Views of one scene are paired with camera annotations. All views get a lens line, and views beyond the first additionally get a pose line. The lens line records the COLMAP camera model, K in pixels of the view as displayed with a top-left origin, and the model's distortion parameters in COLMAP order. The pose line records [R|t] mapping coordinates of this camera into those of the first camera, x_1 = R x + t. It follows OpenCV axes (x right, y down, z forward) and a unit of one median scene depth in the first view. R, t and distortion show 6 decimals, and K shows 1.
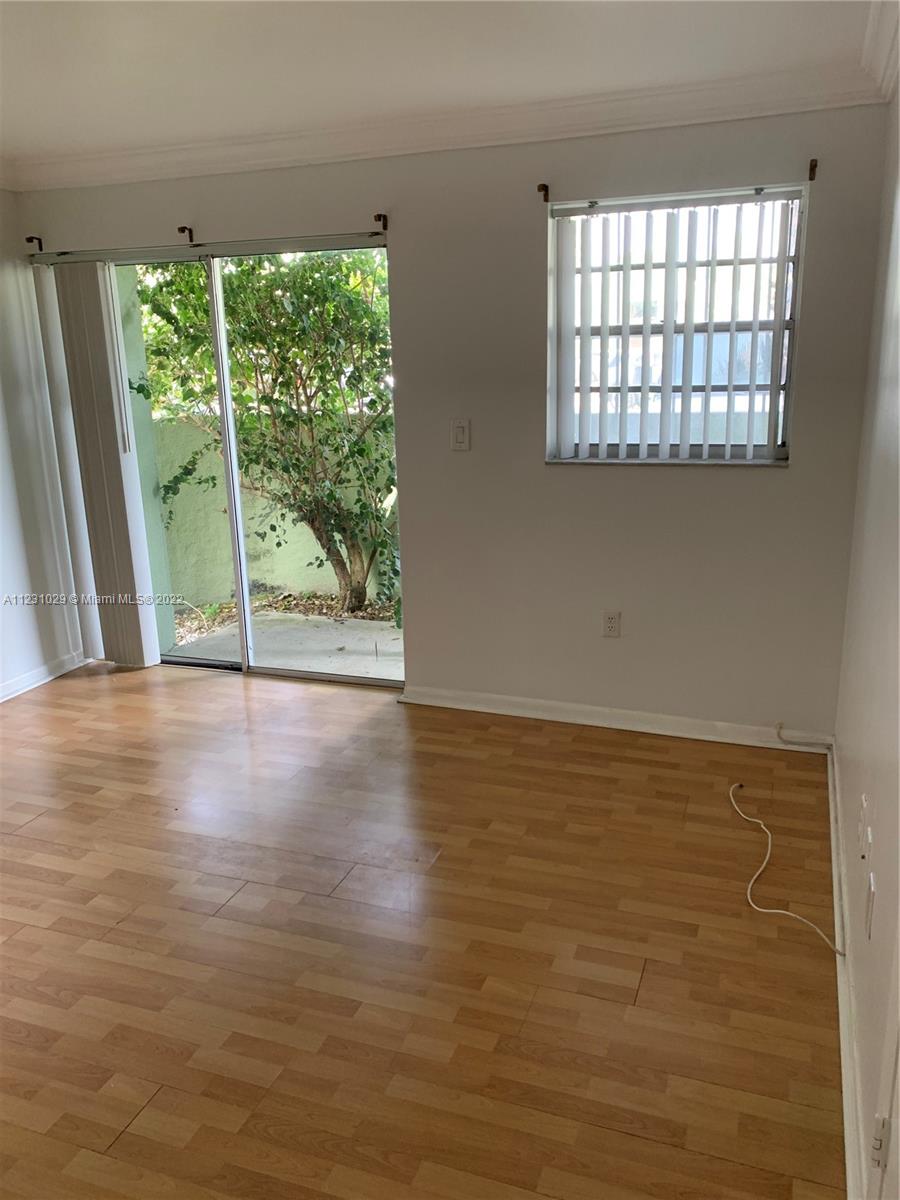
lens RADIAL K [[918.0, 0, 450.0], [0, 918.0, 600.0], [0, 0, 1]] dist [0.007815, 0.004716]
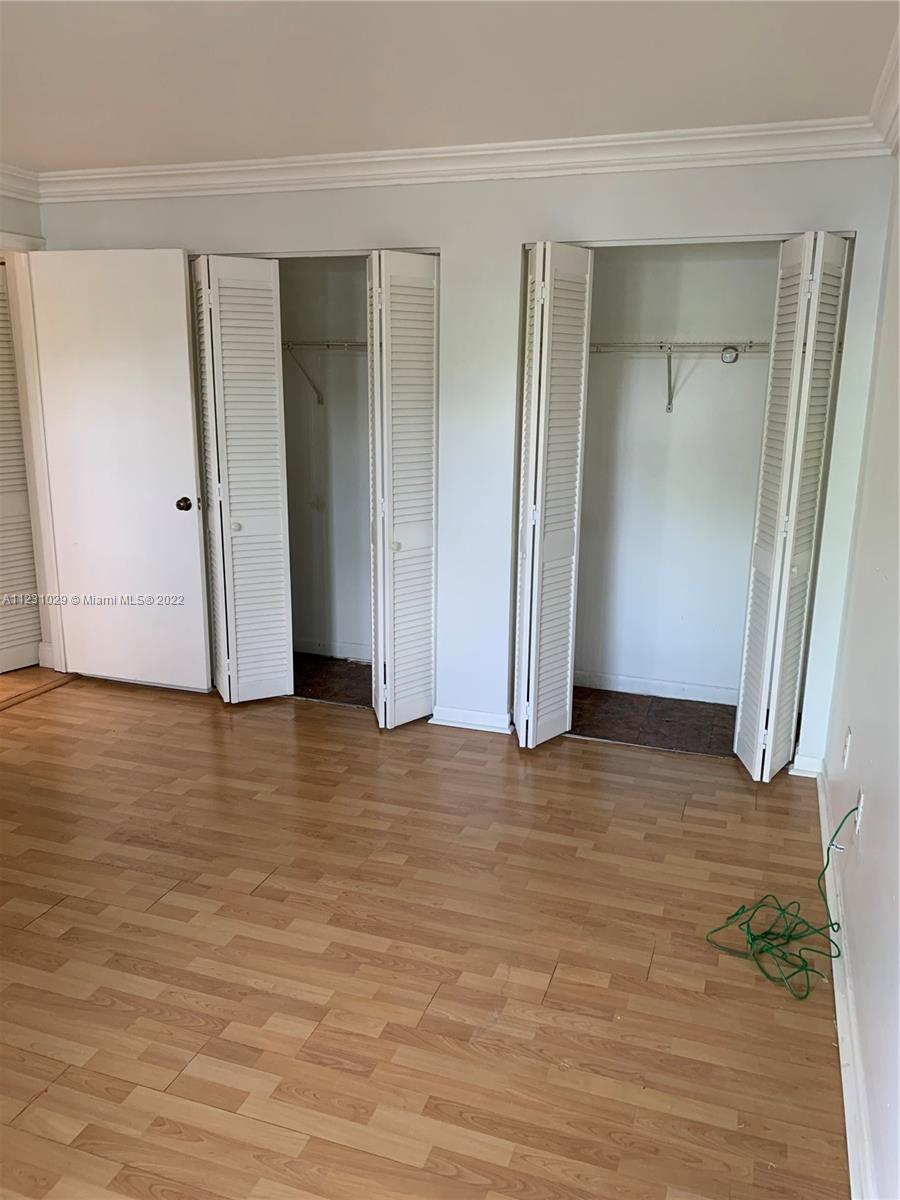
lens RADIAL K [[918.0, 0, 450.0], [0, 918.0, 600.0], [0, 0, 1]] dist [0.007815, 0.004716]
pose [[-0.999589, 0.025573, -0.012924, -0.815966], [0.016187, 0.876175, 0.481722, -0.434582], [0.023643, 0.481315, -0.876229, 1.732042]]
